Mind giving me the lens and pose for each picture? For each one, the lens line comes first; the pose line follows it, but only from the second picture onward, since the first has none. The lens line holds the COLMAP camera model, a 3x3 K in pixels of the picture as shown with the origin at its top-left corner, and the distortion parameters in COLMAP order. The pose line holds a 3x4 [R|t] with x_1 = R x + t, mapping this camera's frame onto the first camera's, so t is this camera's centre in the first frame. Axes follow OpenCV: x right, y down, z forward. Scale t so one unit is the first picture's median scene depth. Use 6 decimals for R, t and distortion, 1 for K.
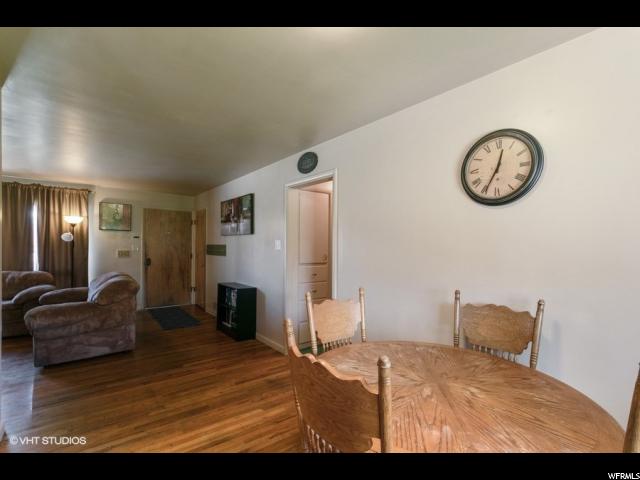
lens RADIAL K [[306.3, 0, 316.4], [0, 306.3, 243.2], [0, 0, 1]] dist [0.002477, 0.001908]
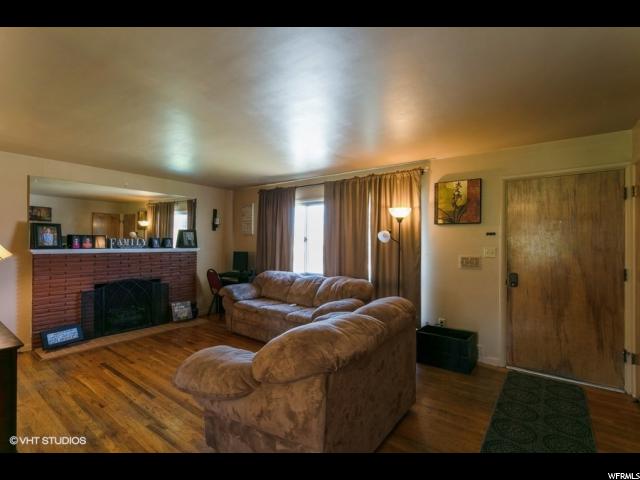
lens RADIAL K [[306.3, 0, 316.4], [0, 306.3, 243.2], [0, 0, 1]] dist [0.002477, 0.001908]
pose [[0.245221, -0.008857, -0.969427, -0.132966], [0.002209, 0.999961, -0.008577, 0.001757], [0.969465, -0.000038, 0.245231, 0.615877]]
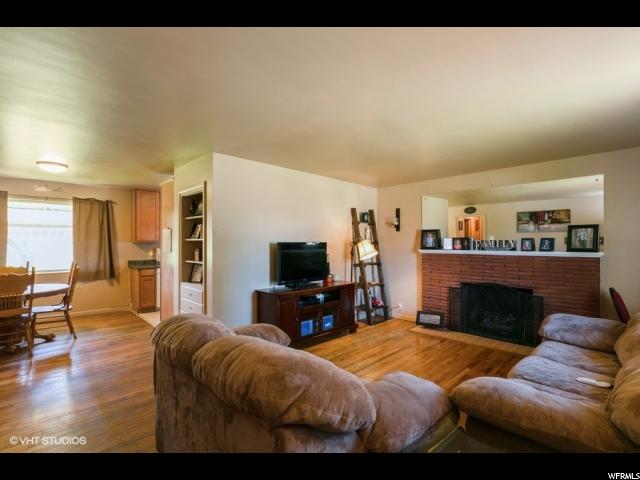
lens RADIAL K [[306.3, 0, 316.4], [0, 306.3, 243.2], [0, 0, 1]] dist [0.002477, 0.001908]
pose [[-0.994789, -0.011521, -0.101304, -0.542851], [-0.010987, 0.999923, -0.005827, -0.001404], [0.101363, -0.004683, -0.994838, 1.064639]]
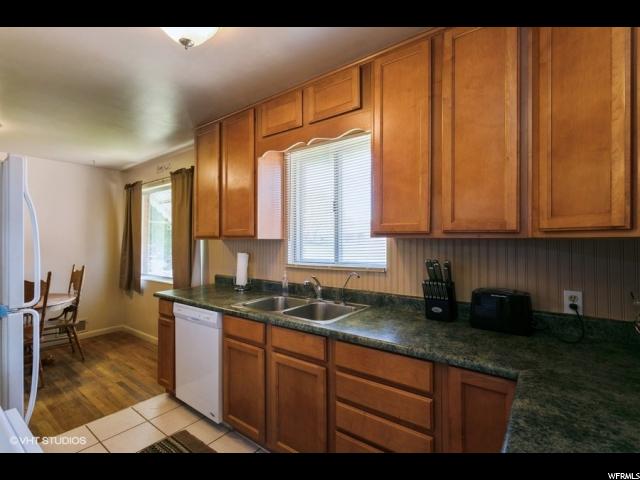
lens RADIAL K [[306.3, 0, 316.4], [0, 306.3, 243.2], [0, 0, 1]] dist [0.002477, 0.001908]
pose [[-0.246182, -0.012441, 0.969144, -0.575331], [-0.009200, 0.999903, 0.010499, -0.005672], [-0.969180, -0.006331, -0.246273, -0.169747]]
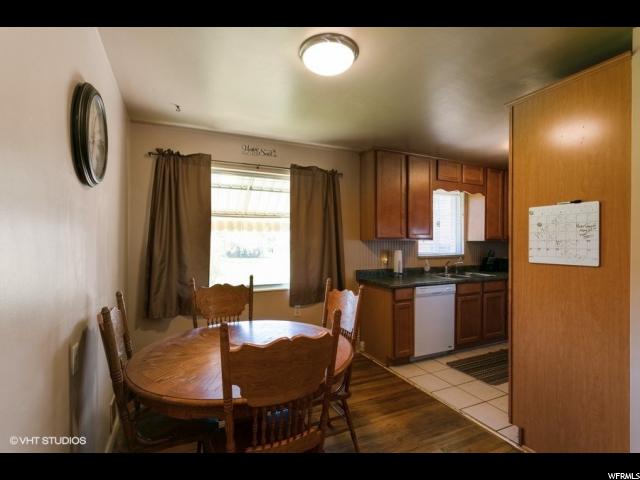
lens RADIAL K [[306.3, 0, 316.4], [0, 306.3, 243.2], [0, 0, 1]] dist [0.002477, 0.001908]
pose [[-0.975937, -0.014136, 0.217592, -0.027553], [-0.015030, 0.999884, -0.002457, 0.005840], [-0.217532, -0.005668, -0.976037, 0.555733]]
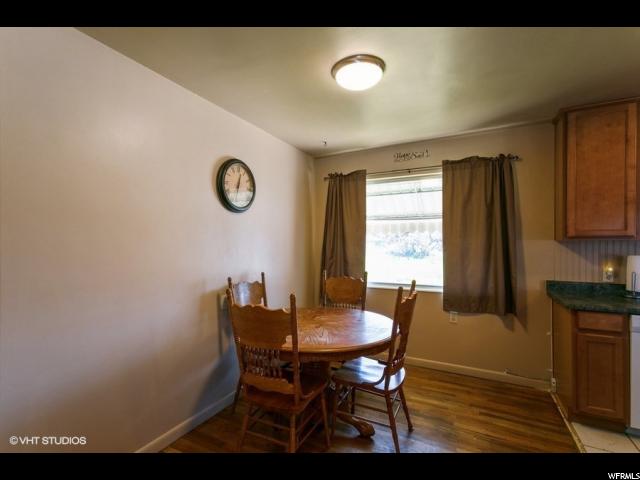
lens RADIAL K [[306.3, 0, 316.4], [0, 306.3, 243.2], [0, 0, 1]] dist [0.002477, 0.001908]
pose [[-0.417590, -0.011578, 0.908562, -0.270360], [-0.013263, 0.999890, 0.006646, 0.002985], [-0.908539, -0.009275, -0.417698, 0.430085]]
